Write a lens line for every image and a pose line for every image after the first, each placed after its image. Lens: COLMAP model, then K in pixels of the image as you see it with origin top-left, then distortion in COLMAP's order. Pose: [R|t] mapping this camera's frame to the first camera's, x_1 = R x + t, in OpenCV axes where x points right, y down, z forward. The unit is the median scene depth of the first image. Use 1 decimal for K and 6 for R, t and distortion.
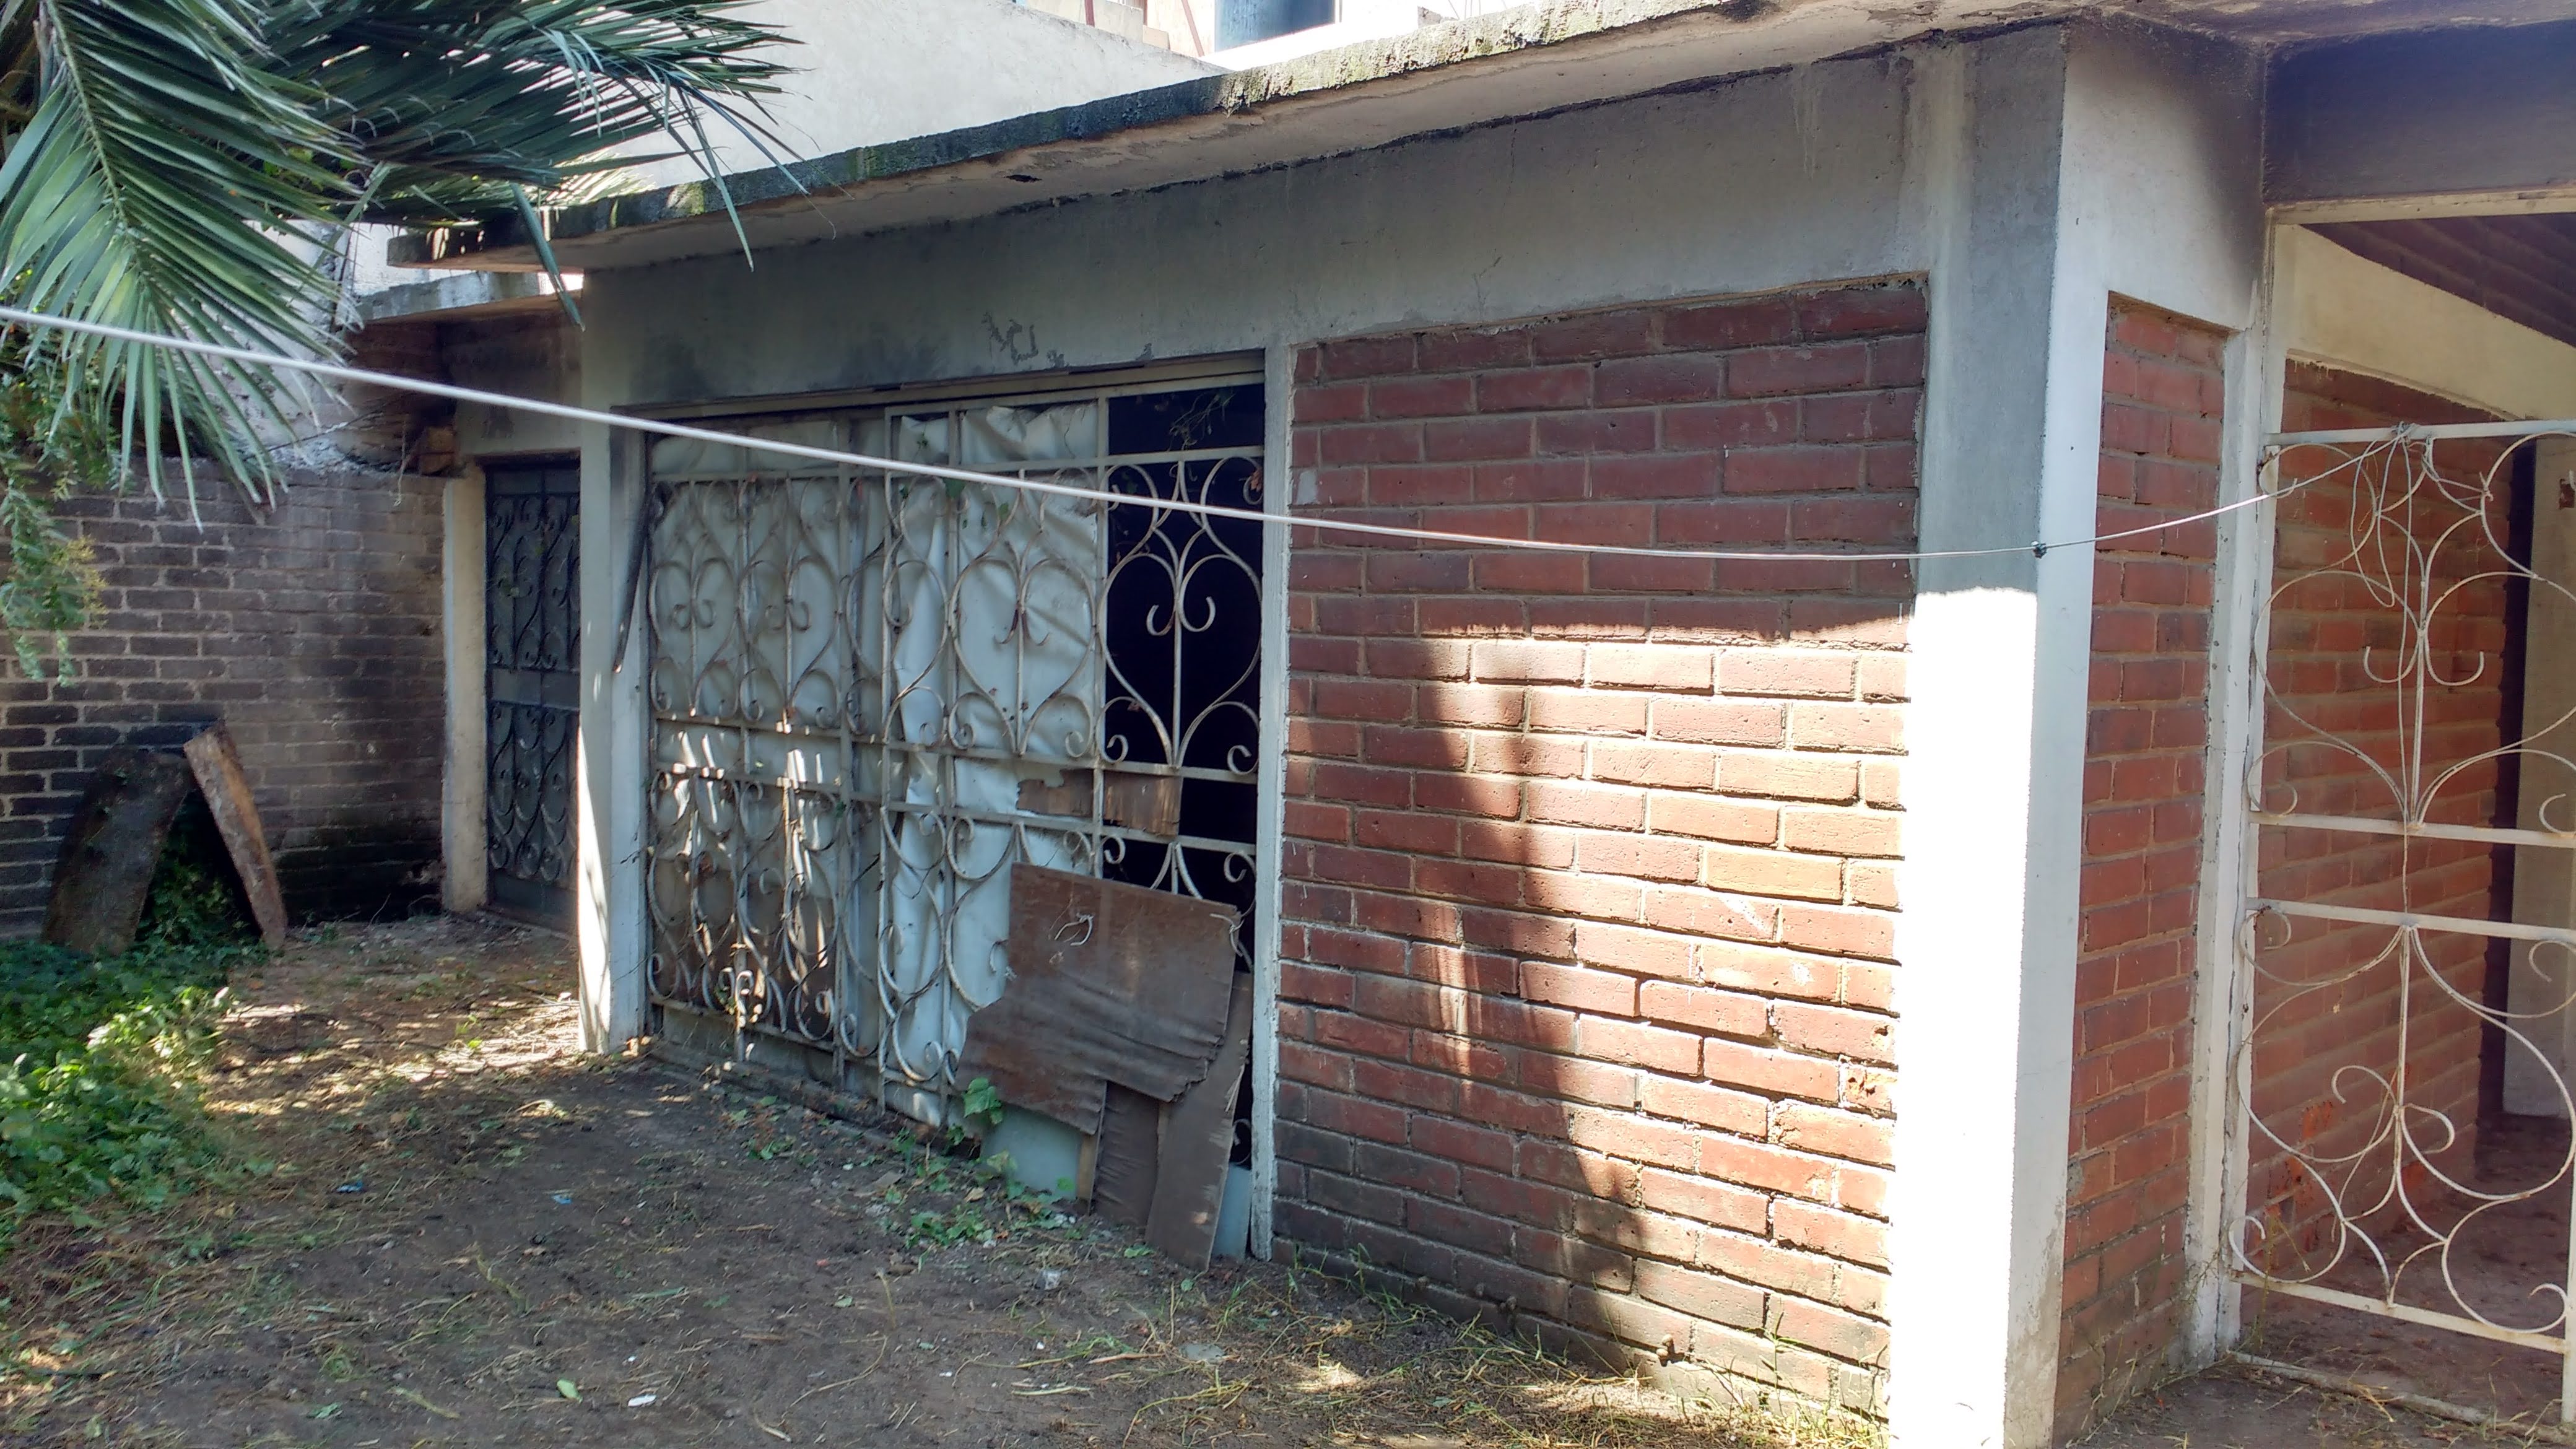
lens RADIAL K [[2057.1, 0, 1292.1], [0, 2057.1, 727.5], [0, 0, 1]] dist [0.056967, -0.017583]
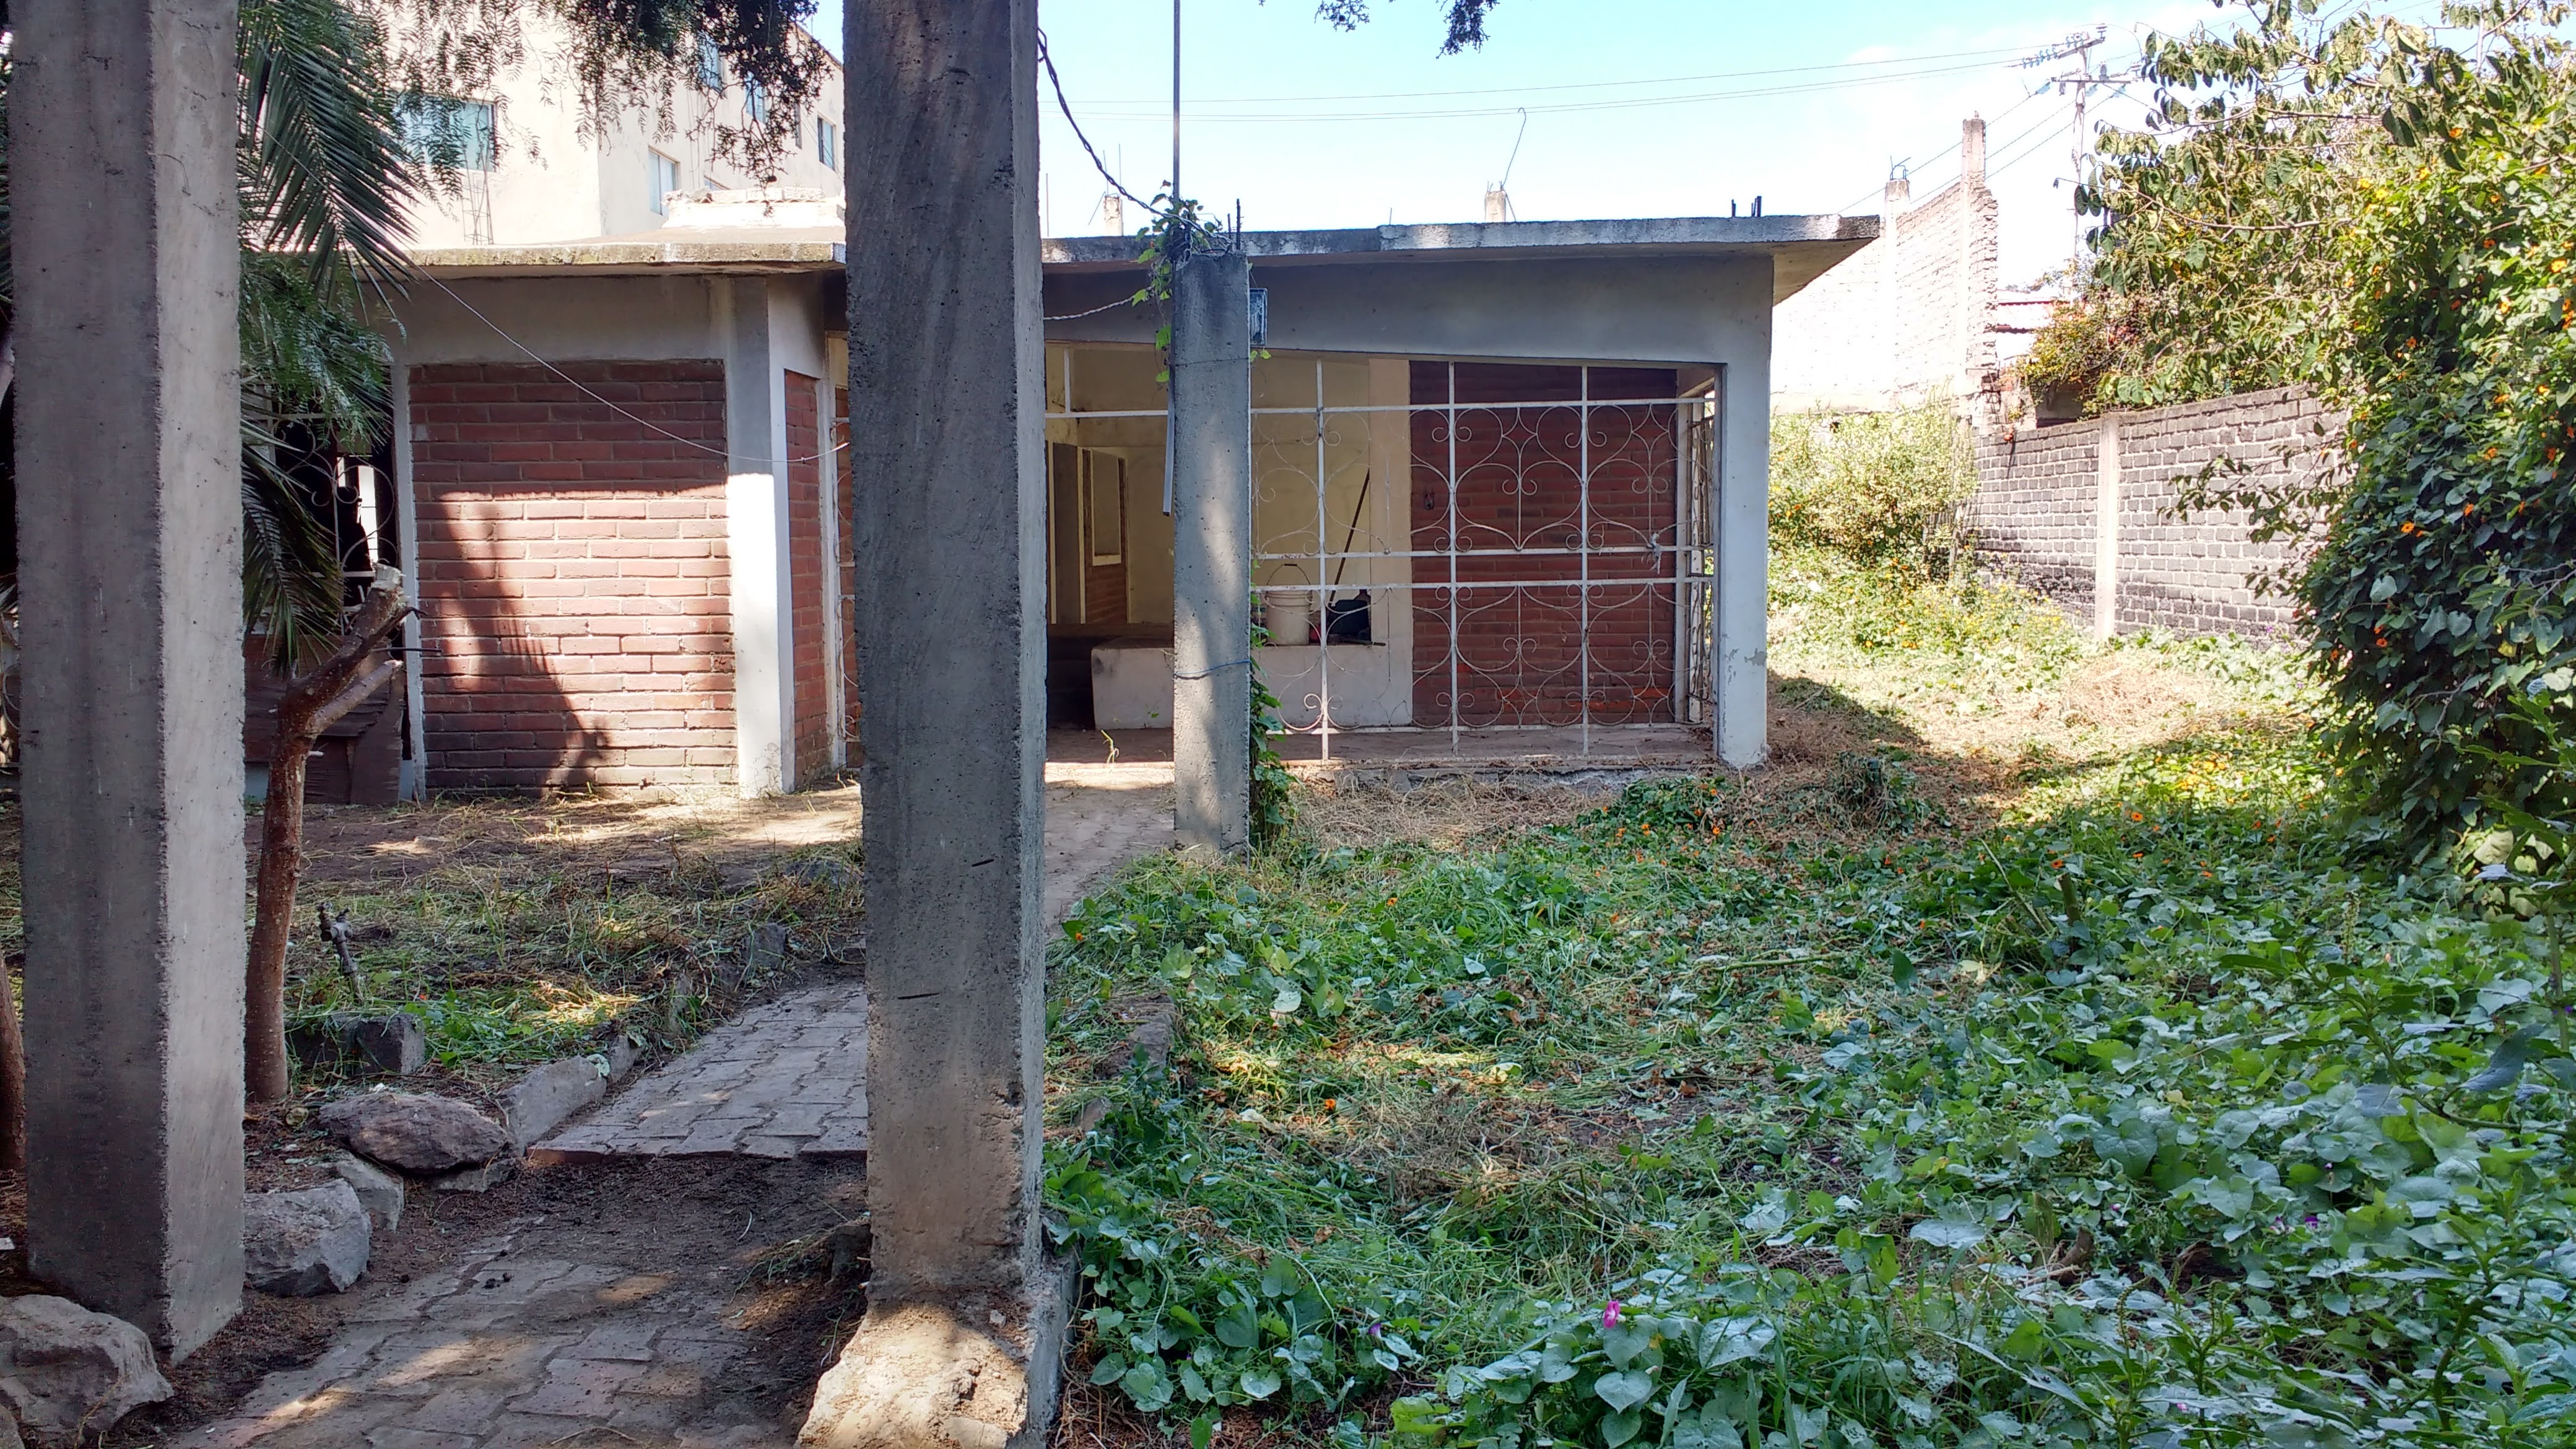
lens RADIAL K [[2057.1, 0, 1288.6], [0, 2057.1, 719.8], [0, 0, 1]] dist [0.056967, -0.017583]
pose [[0.761015, -0.080683, 0.643697, -0.850905], [0.064969, 0.996726, 0.048122, 0.159426], [-0.645472, 0.005199, 0.763766, -1.447527]]
